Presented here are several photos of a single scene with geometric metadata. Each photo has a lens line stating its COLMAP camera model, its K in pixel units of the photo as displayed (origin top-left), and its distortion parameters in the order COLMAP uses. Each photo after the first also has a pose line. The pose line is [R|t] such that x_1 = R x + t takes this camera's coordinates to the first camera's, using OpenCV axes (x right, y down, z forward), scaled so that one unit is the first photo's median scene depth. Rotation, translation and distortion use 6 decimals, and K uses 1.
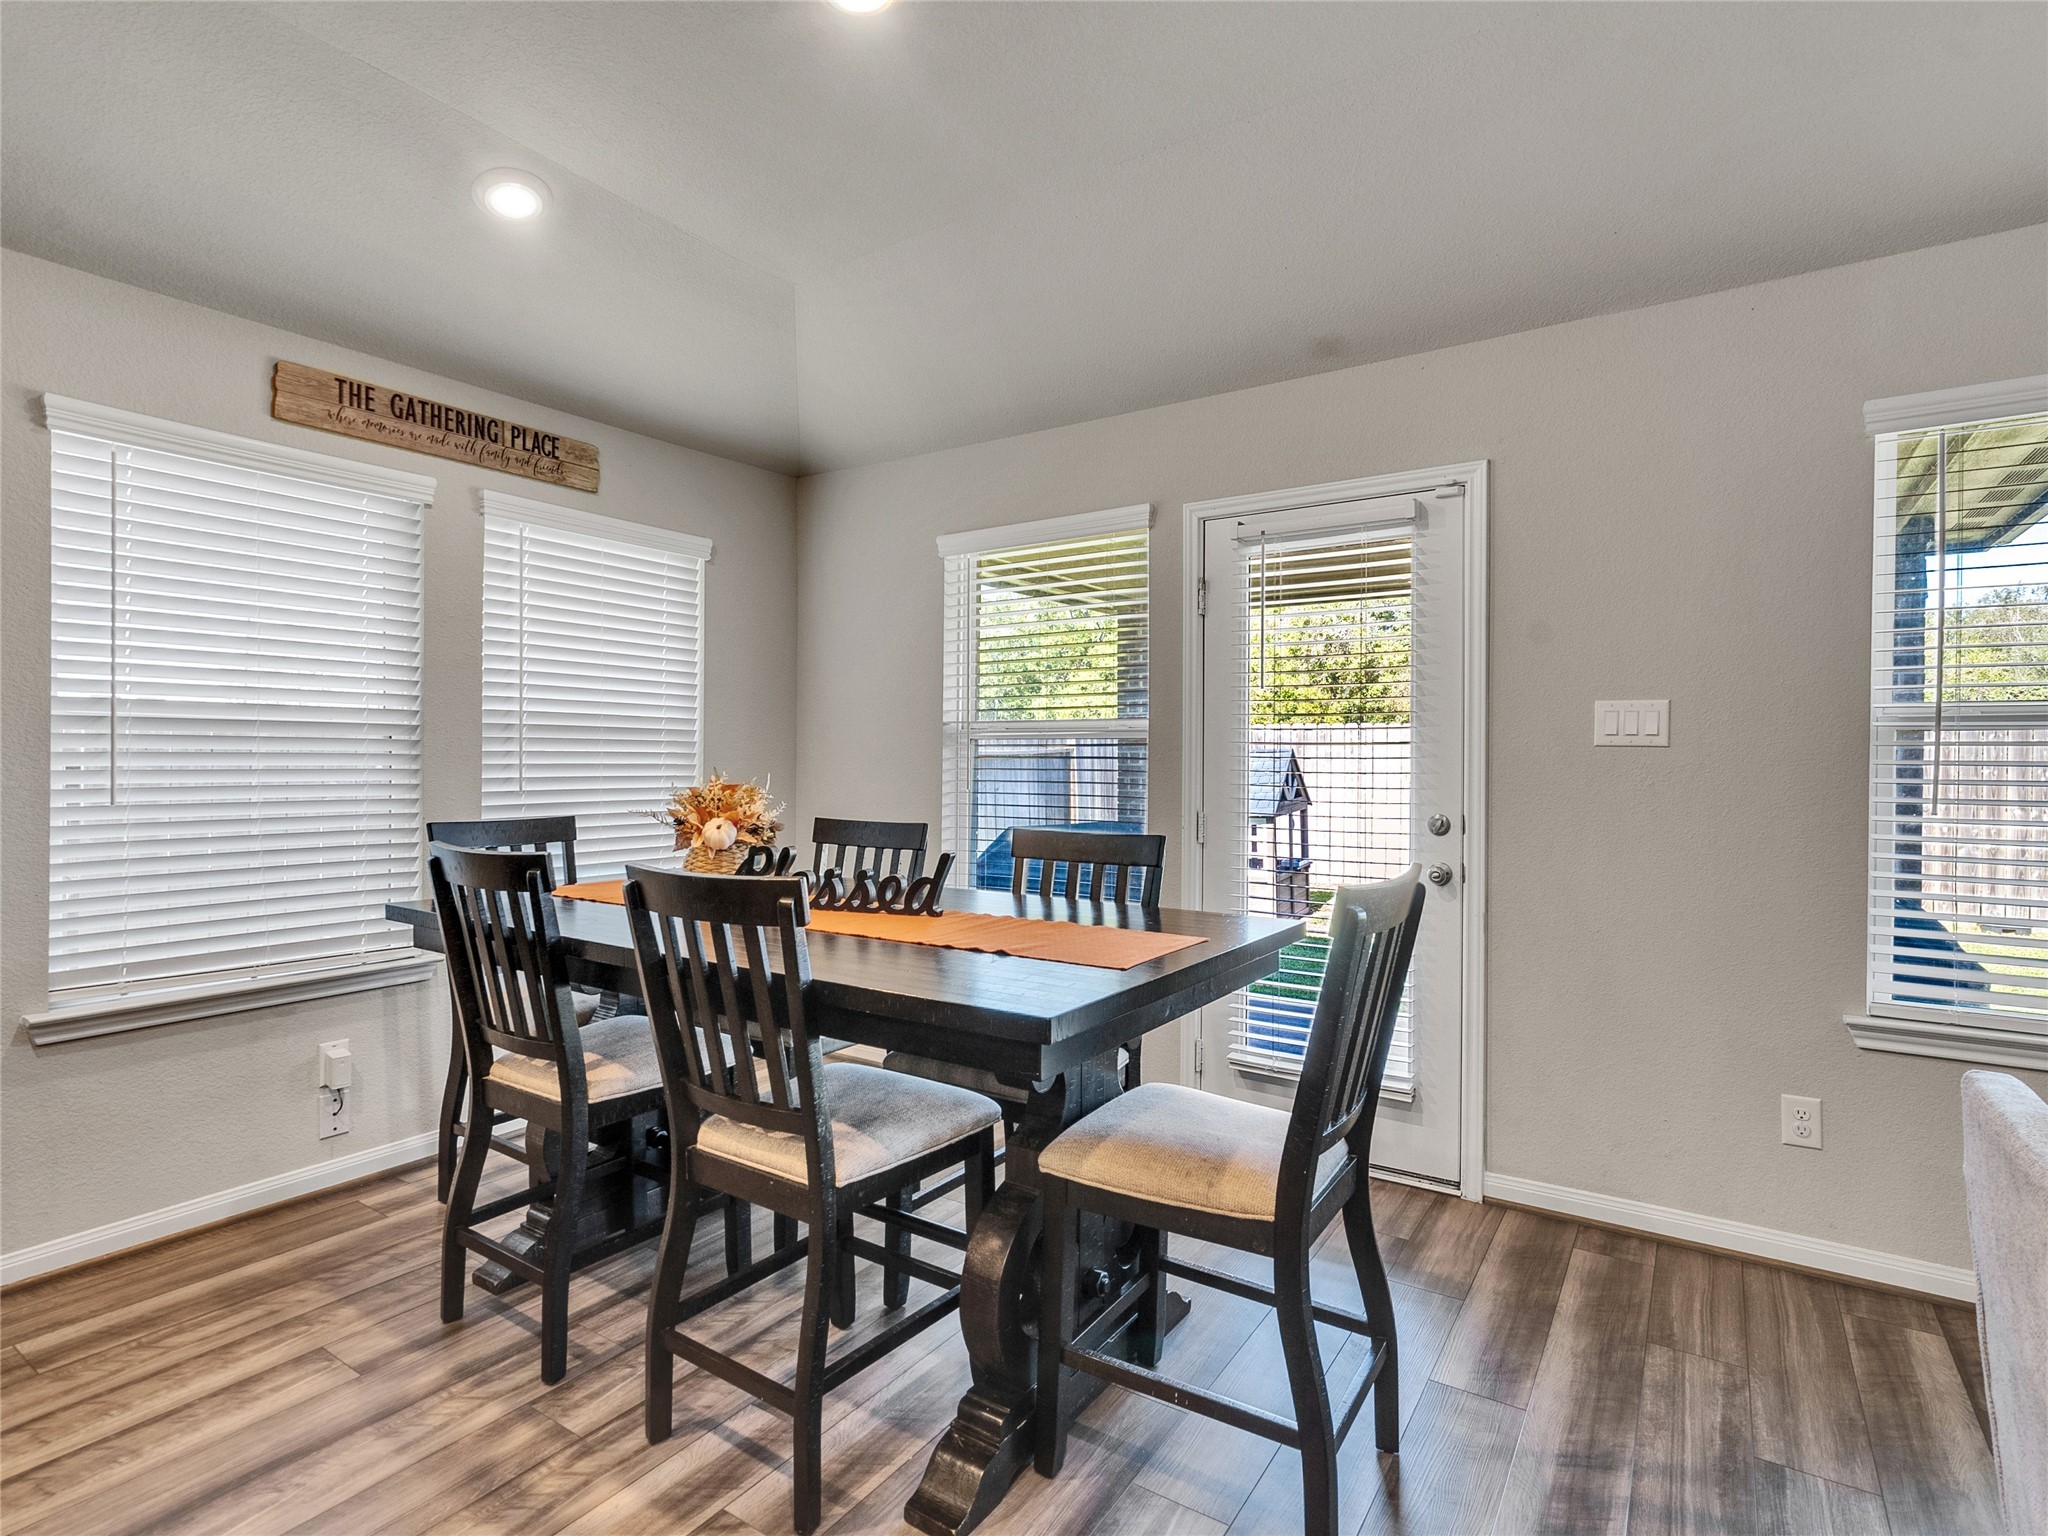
lens RADIAL K [[1045.7, 0, 1016.1], [0, 1045.7, 772.6], [0, 0, 1]] dist [-0.013225, 0.006387]
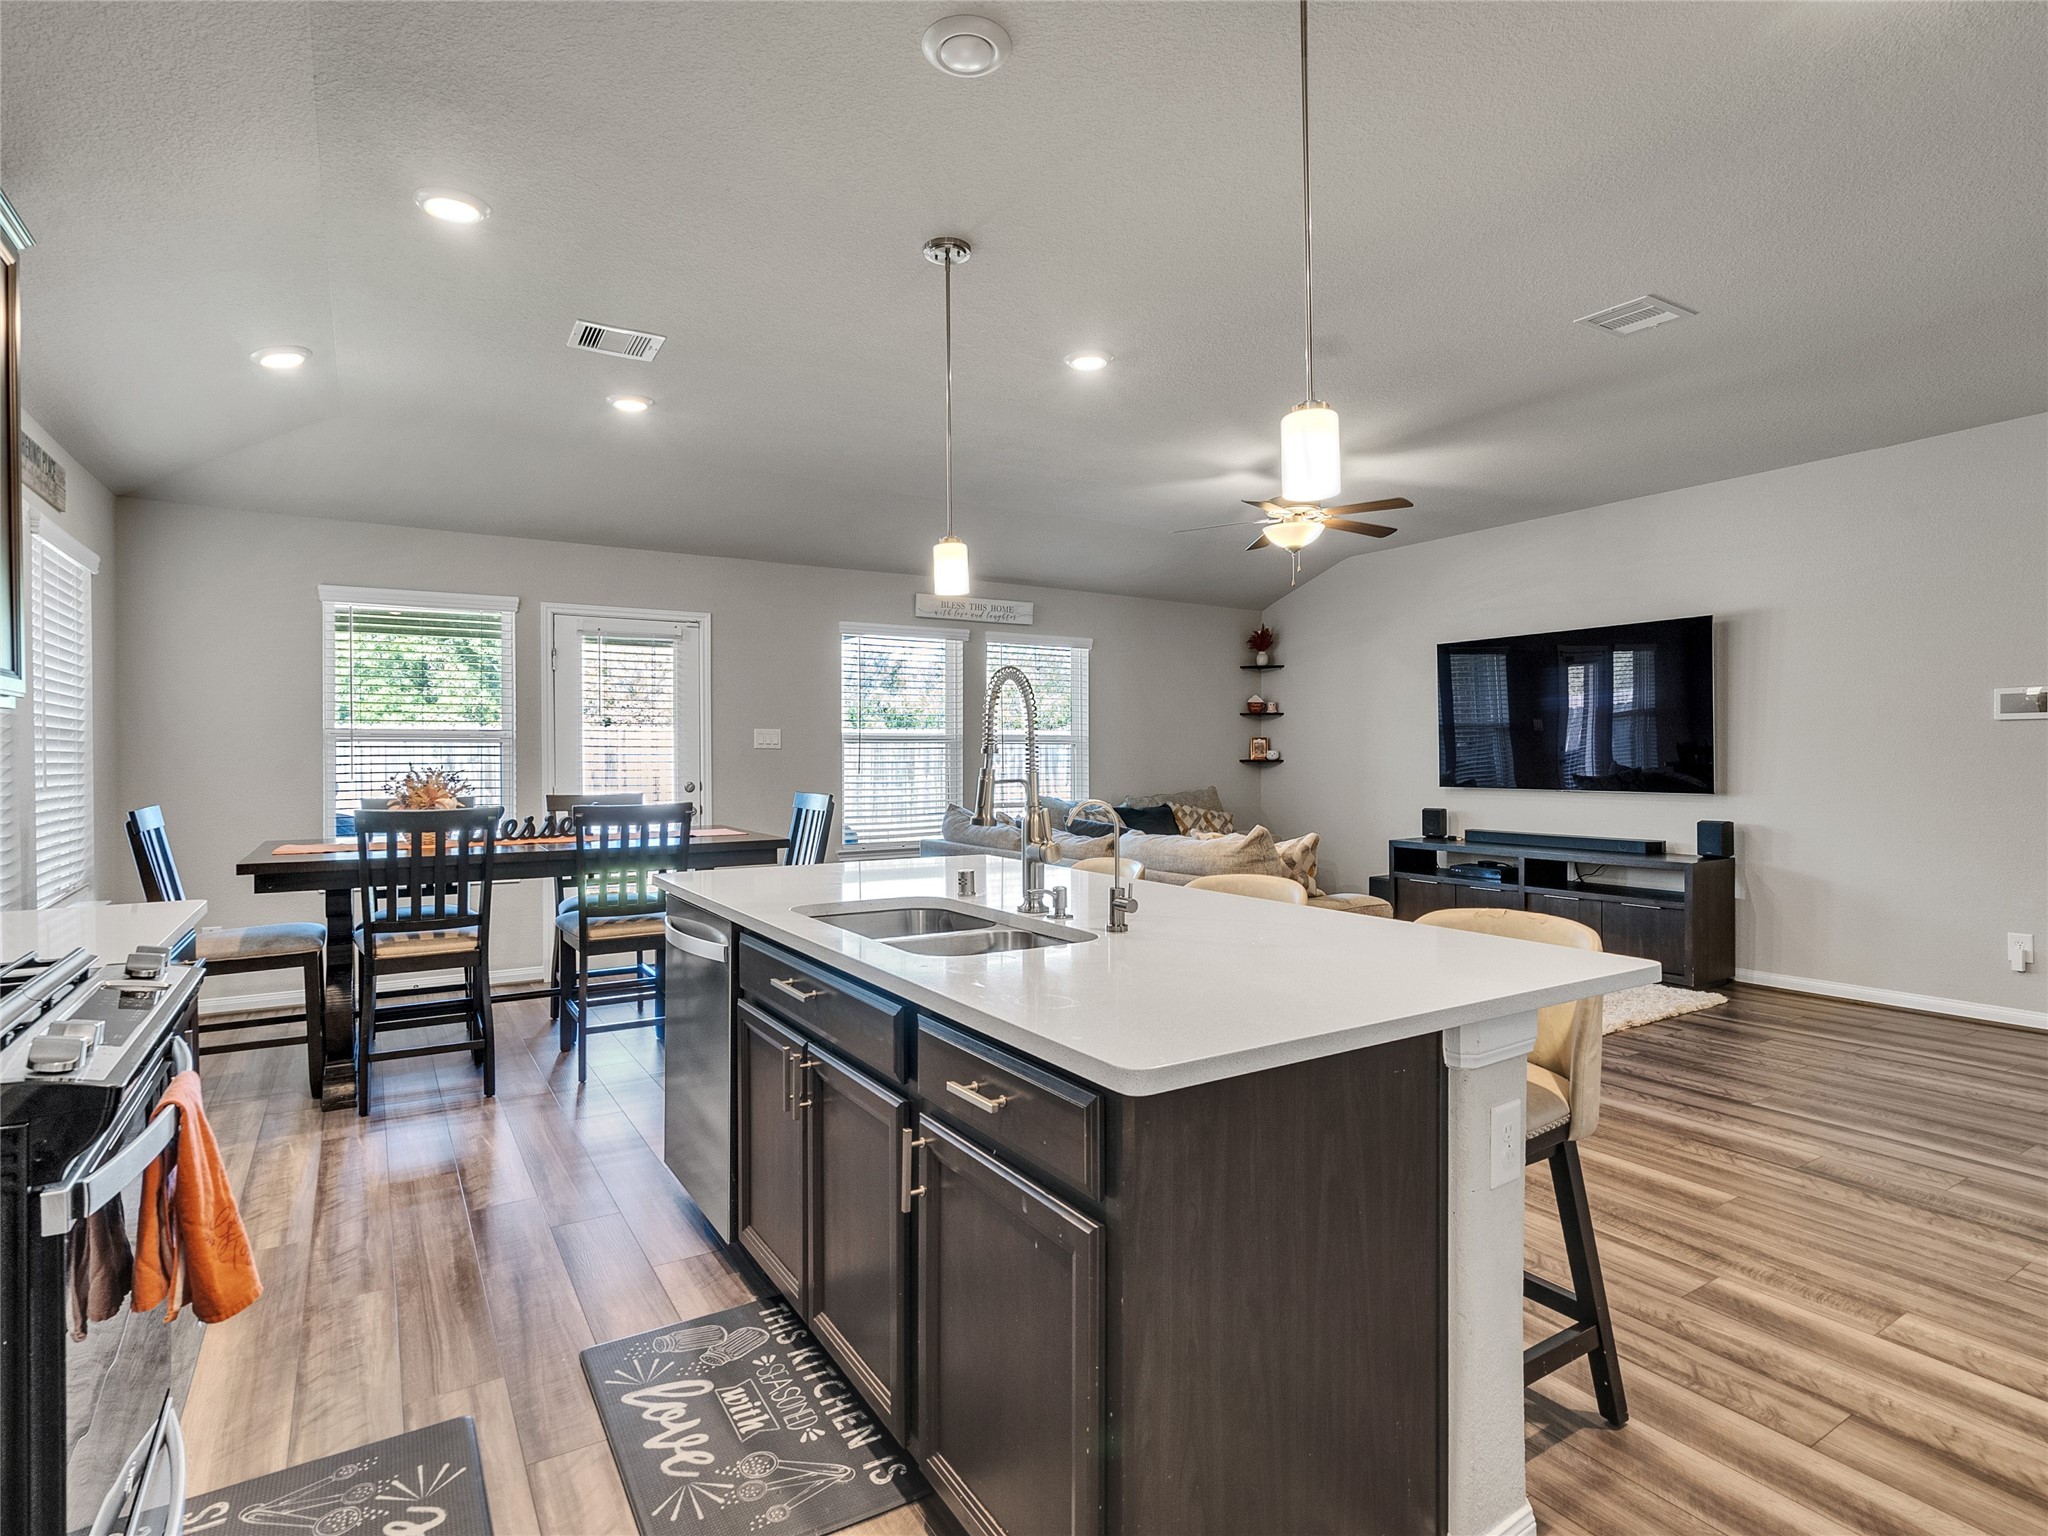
lens RADIAL K [[1045.7, 0, 1005.5], [0, 1045.7, 760.7], [0, 0, 1]] dist [-0.013225, 0.006387]
pose [[0.417099, -0.010430, 0.908801, -1.172731], [0.016573, 0.999855, 0.003869, 0.001718], [-0.908710, 0.013448, 0.417212, -0.406940]]
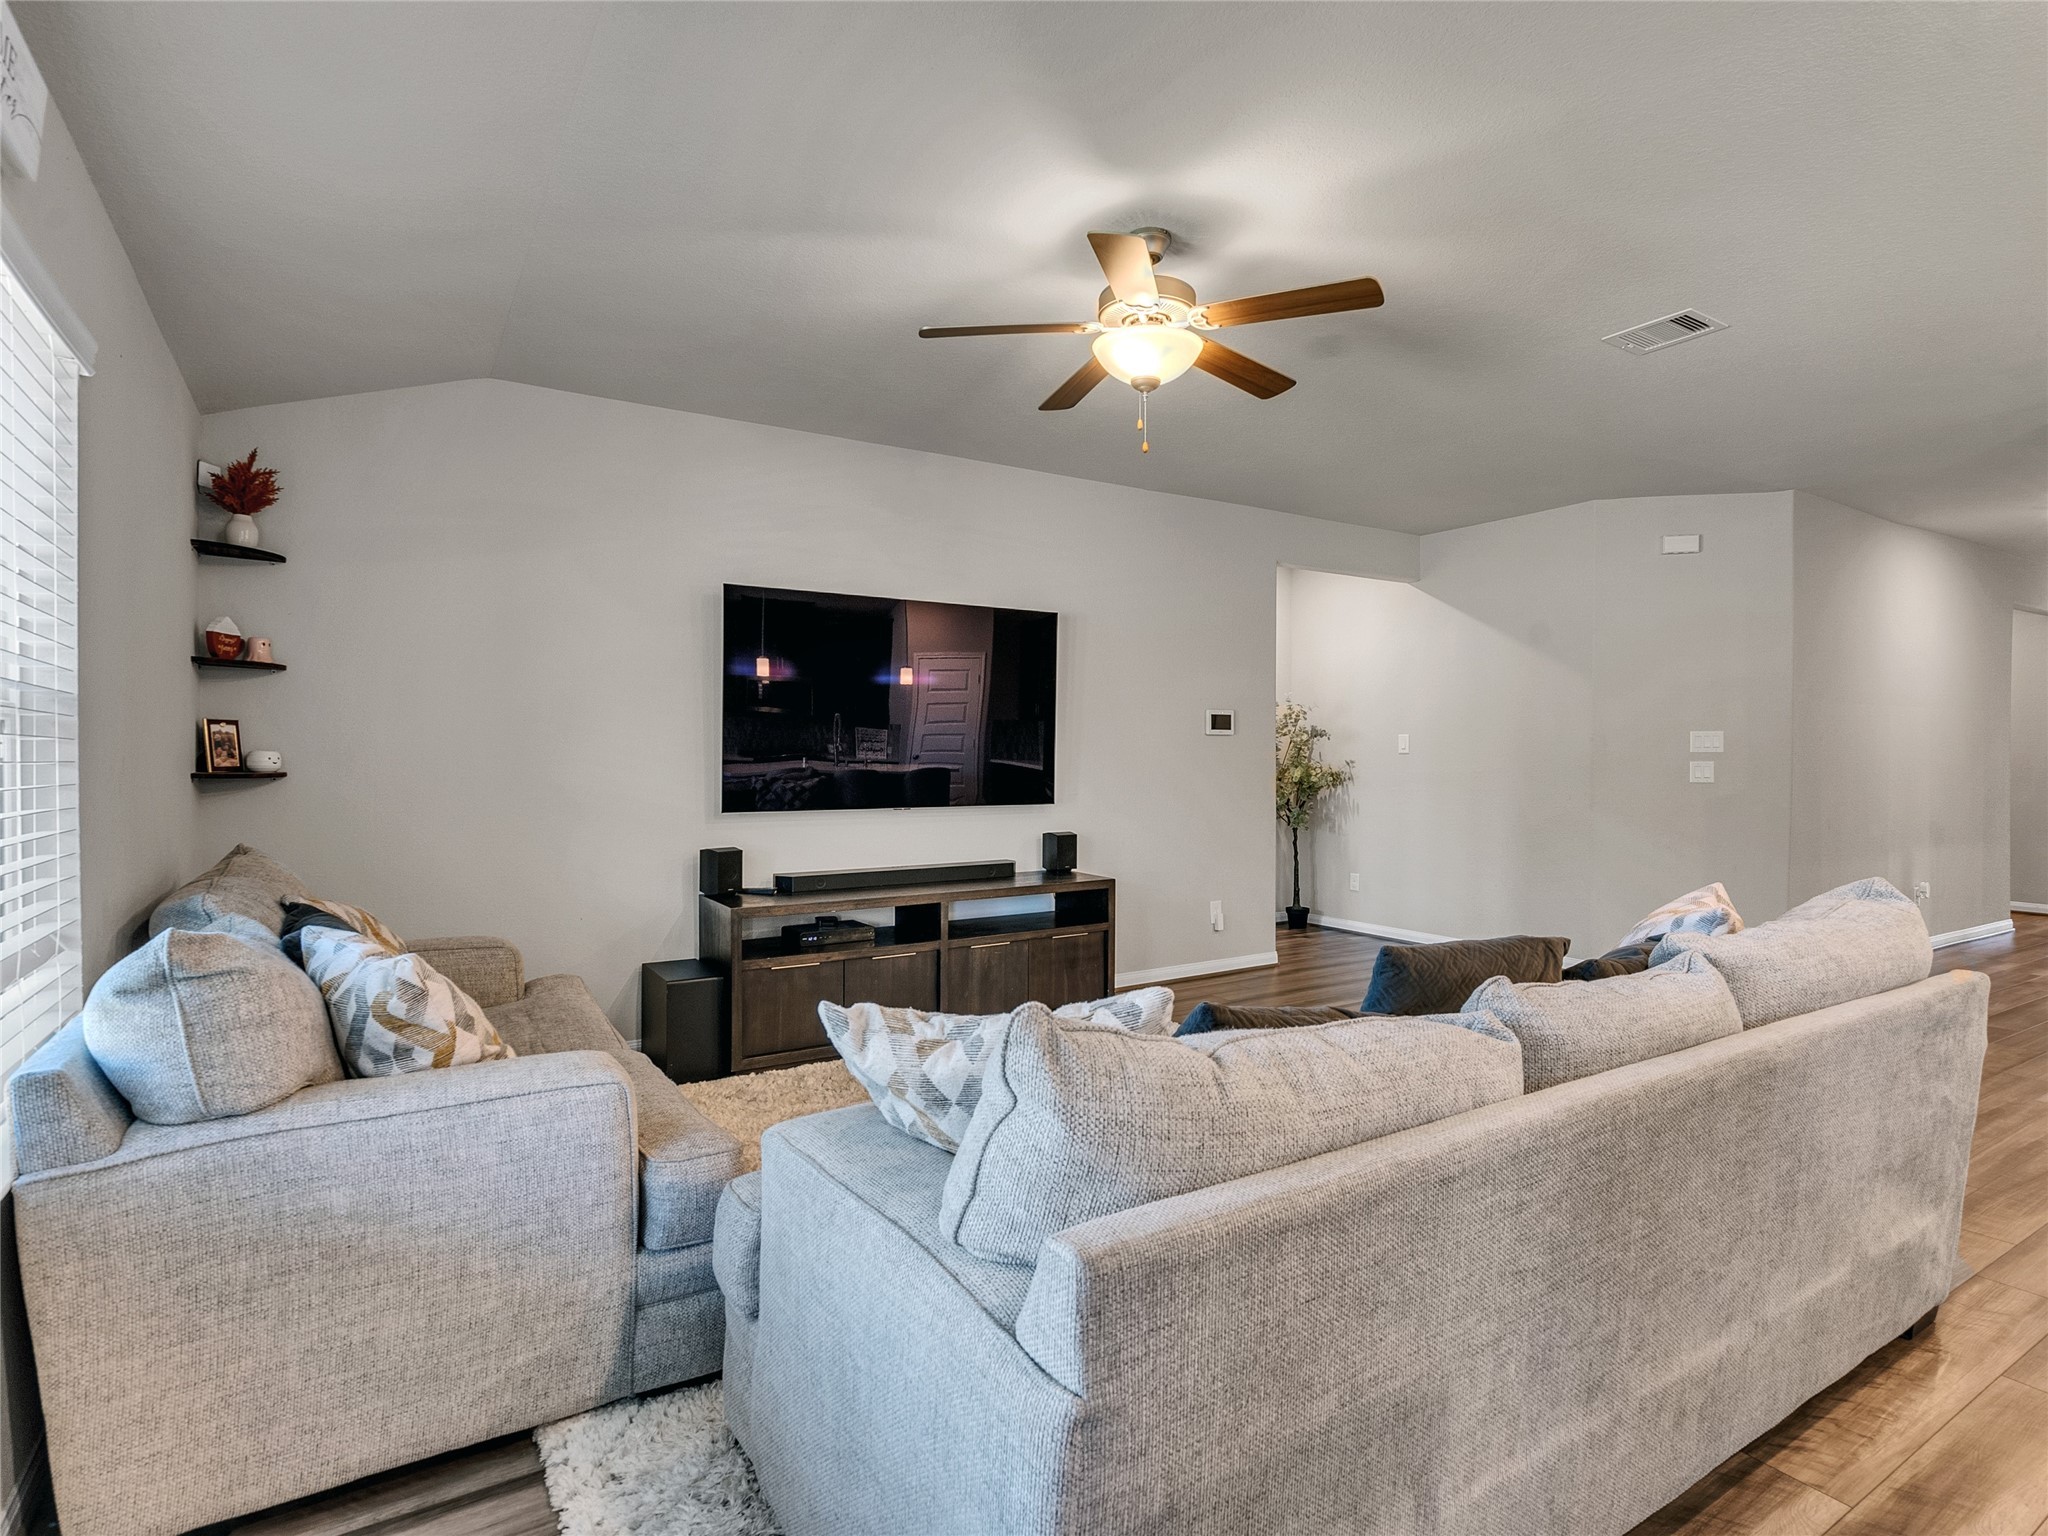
lens RADIAL K [[1045.7, 0, 1030.8], [0, 1045.7, 763.4], [0, 0, 1]] dist [-0.013225, 0.006387]
pose [[-0.905424, -0.002079, 0.424504, 0.320033], [0.002409, 0.999947, 0.010034, 0.003143], [-0.424502, 0.010108, -0.905371, 0.801851]]
